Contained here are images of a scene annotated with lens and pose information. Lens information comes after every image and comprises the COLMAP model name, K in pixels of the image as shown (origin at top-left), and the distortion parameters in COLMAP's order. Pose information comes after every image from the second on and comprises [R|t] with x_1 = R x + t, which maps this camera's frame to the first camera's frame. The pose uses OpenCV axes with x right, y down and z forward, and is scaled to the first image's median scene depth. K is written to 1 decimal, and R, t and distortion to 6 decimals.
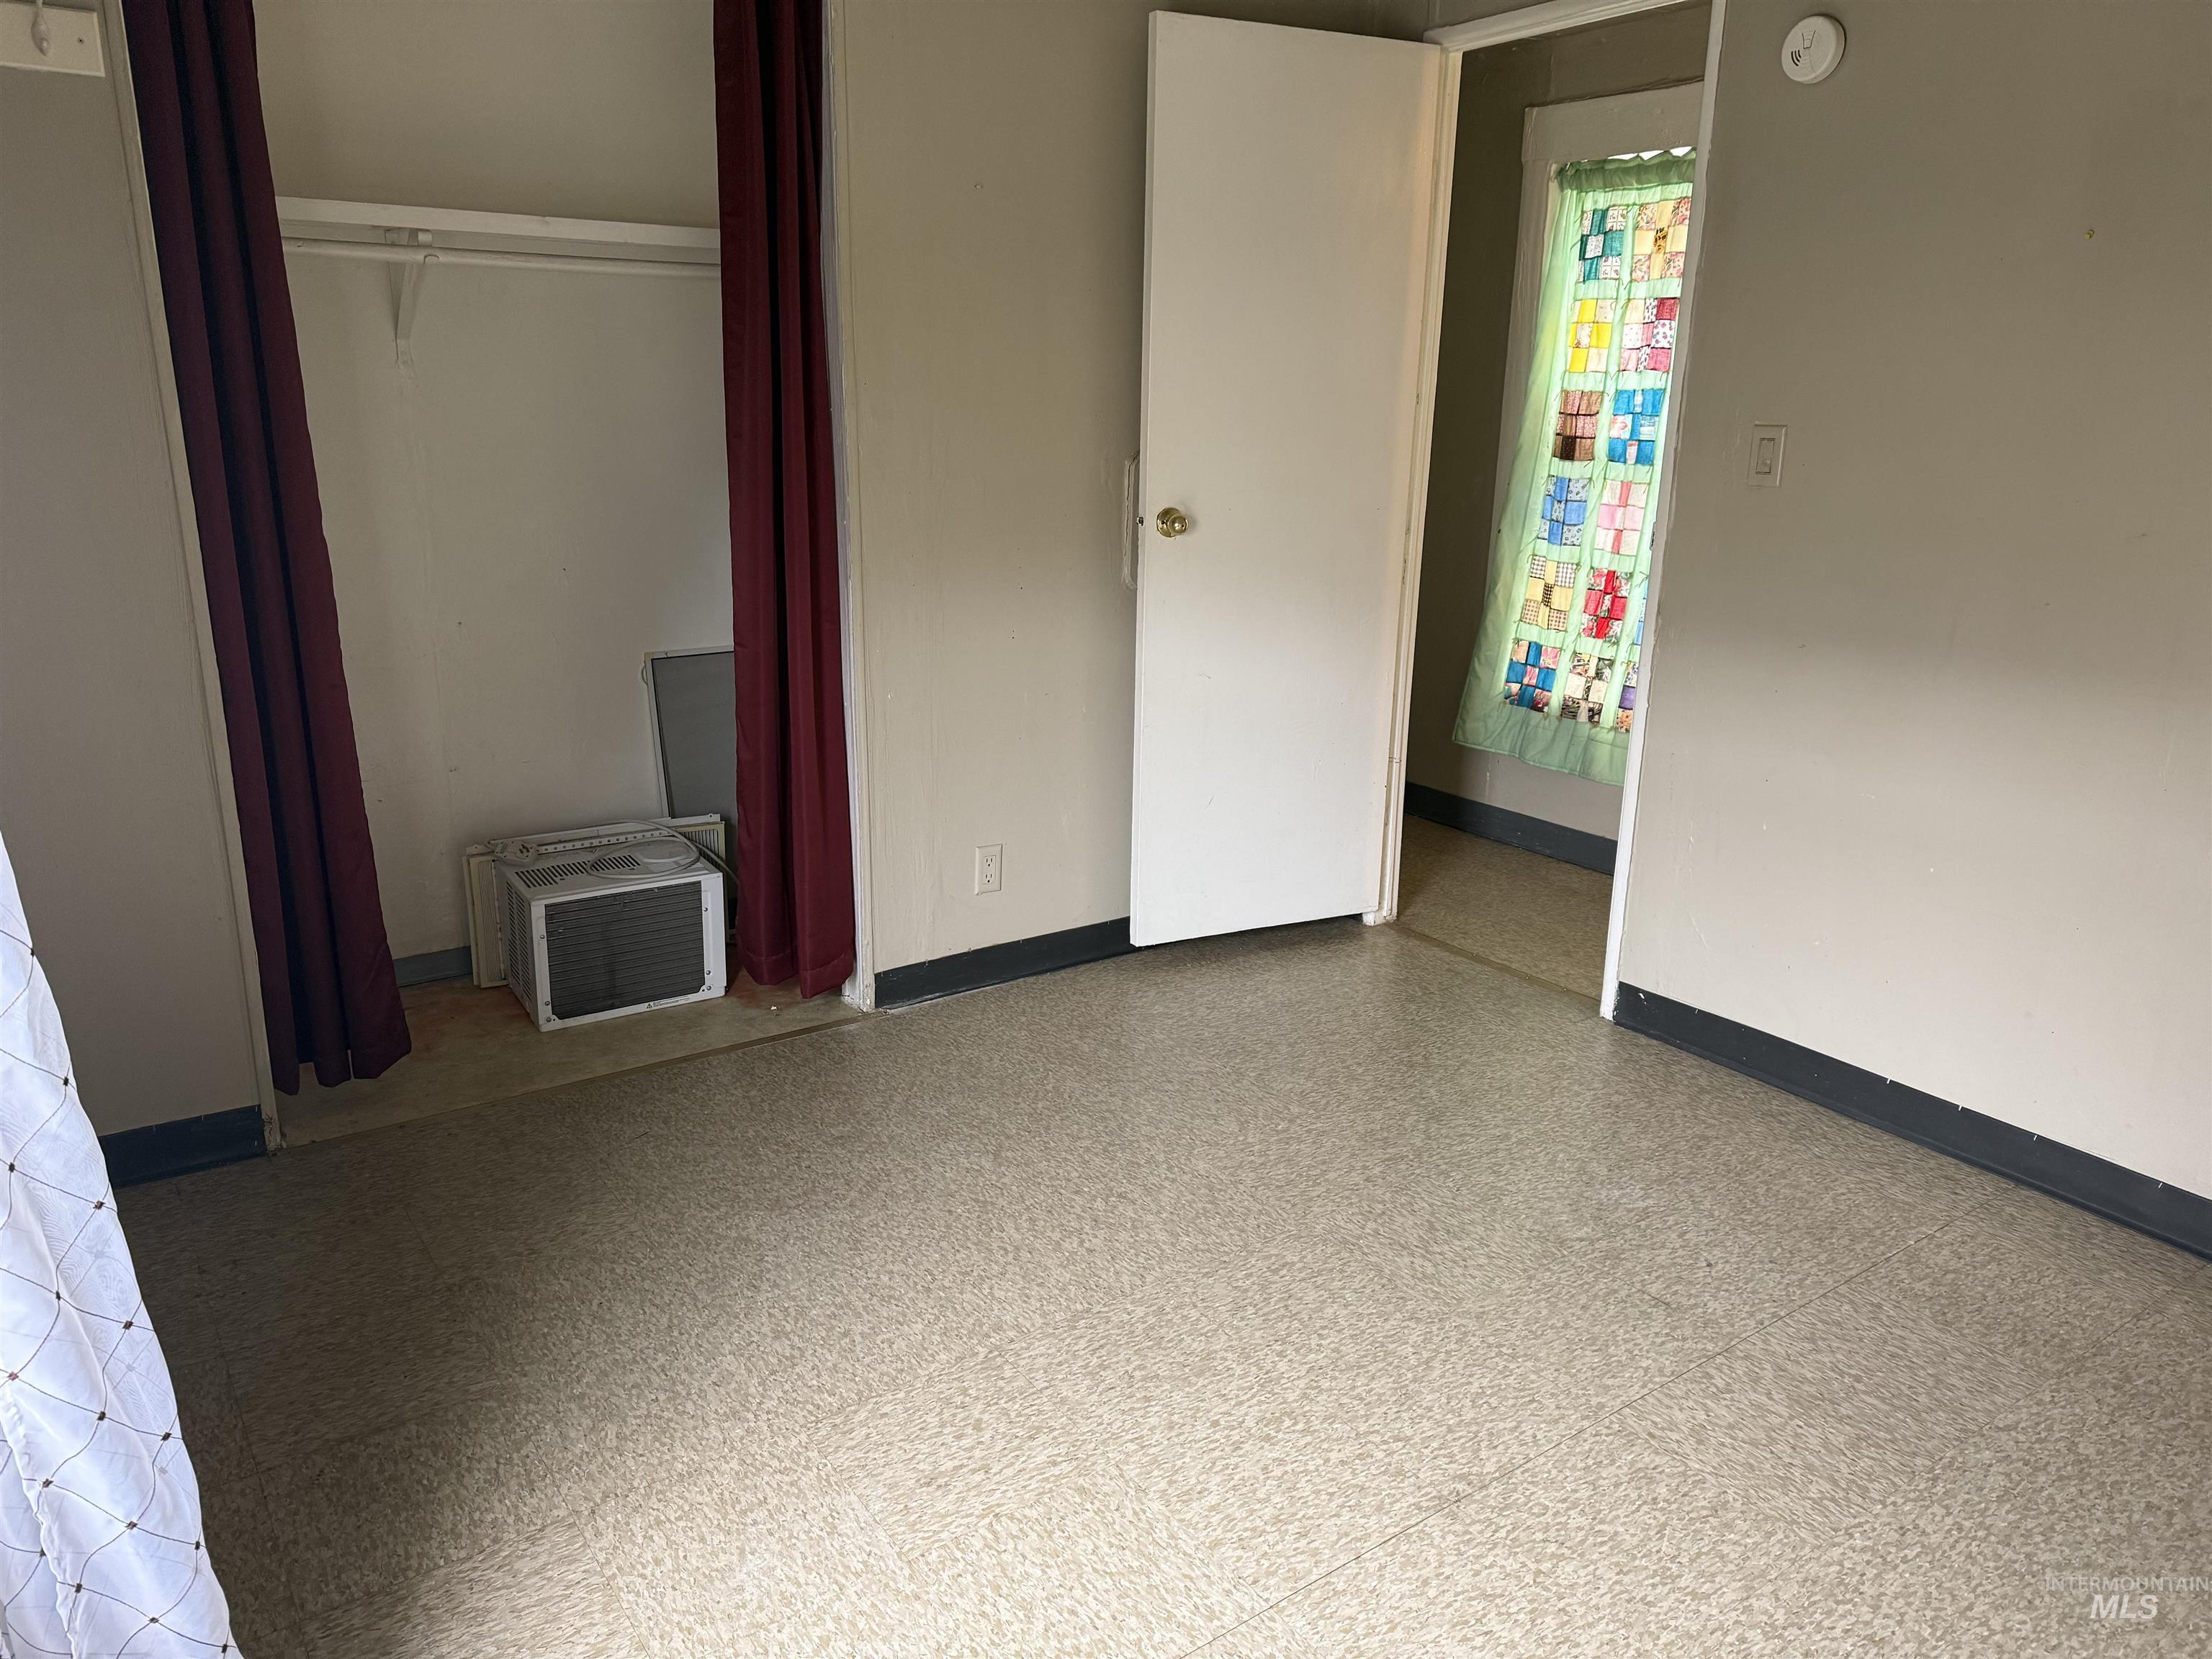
lens RADIAL K [[1535.4, 0, 1145.6], [0, 1535.4, 835.5], [0, 0, 1]] dist [-0.021591, -0.005243]
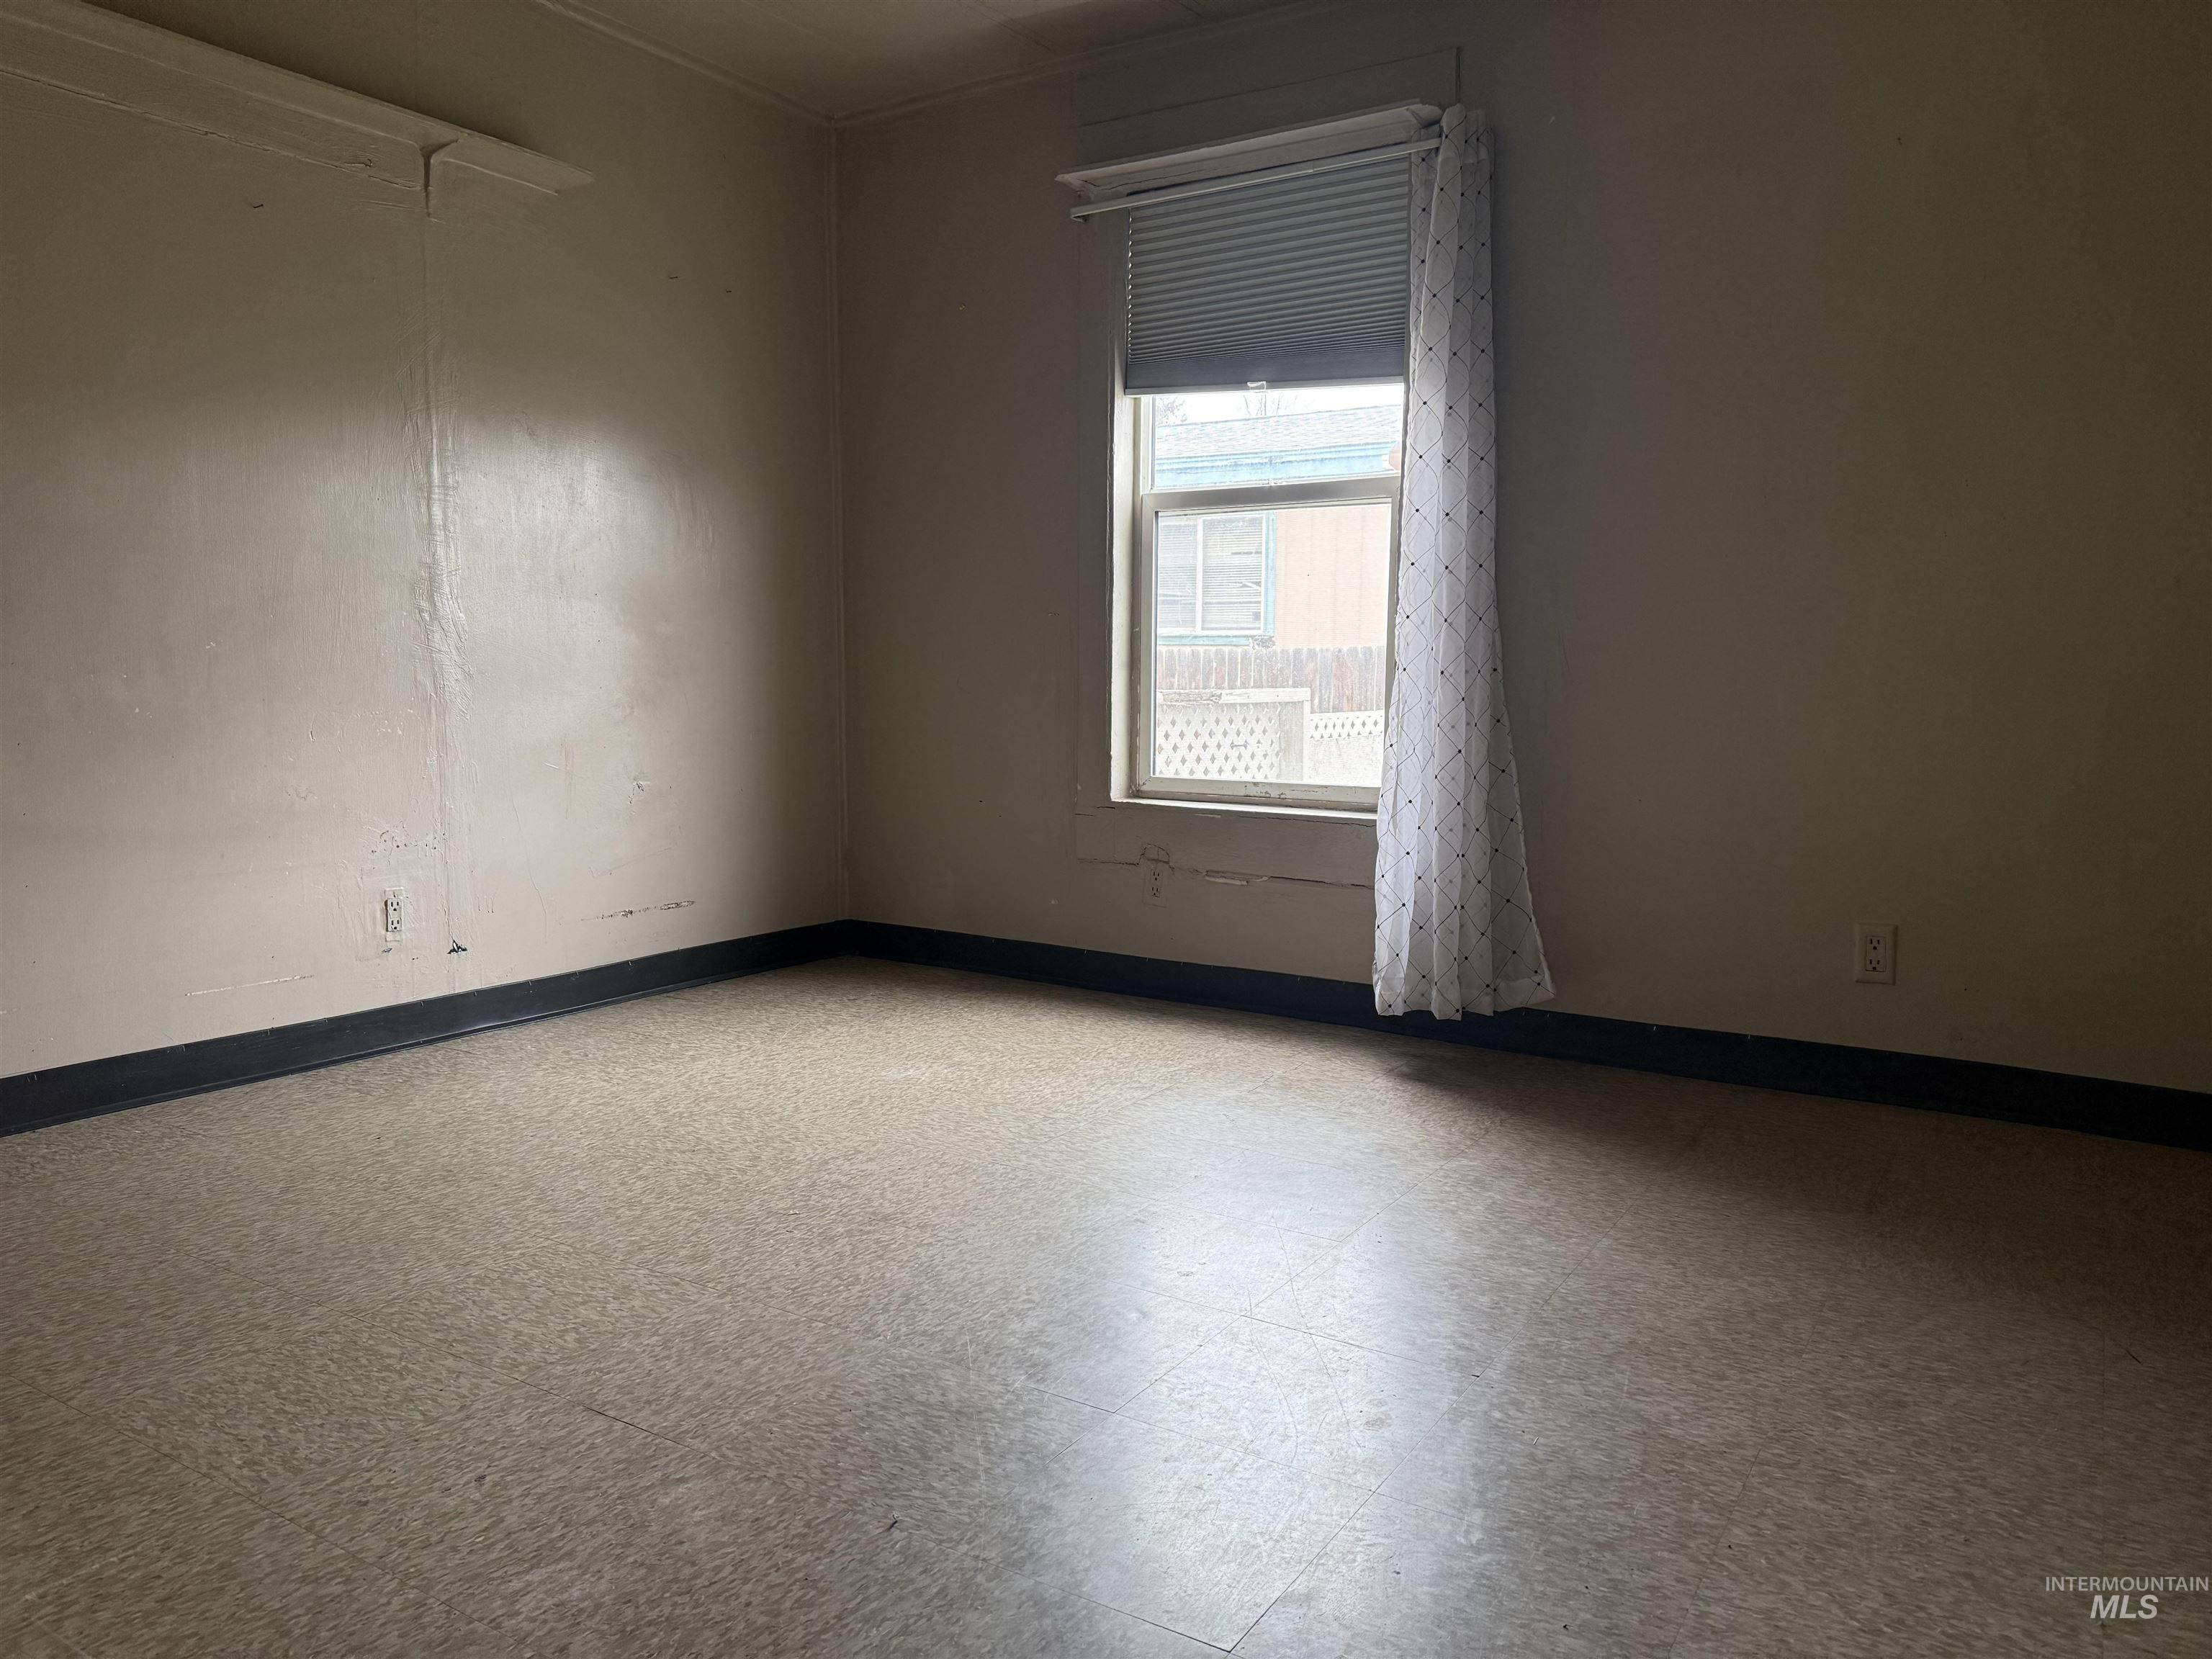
lens RADIAL K [[1535.4, 0, 1145.6], [0, 1535.4, 835.5], [0, 0, 1]] dist [-0.021591, -0.005243]
pose [[-0.926641, 0.018189, -0.375507, 0.381601], [-0.126039, 0.925993, 0.355880, -0.242592], [0.354190, 0.377102, -0.855771, 1.689085]]
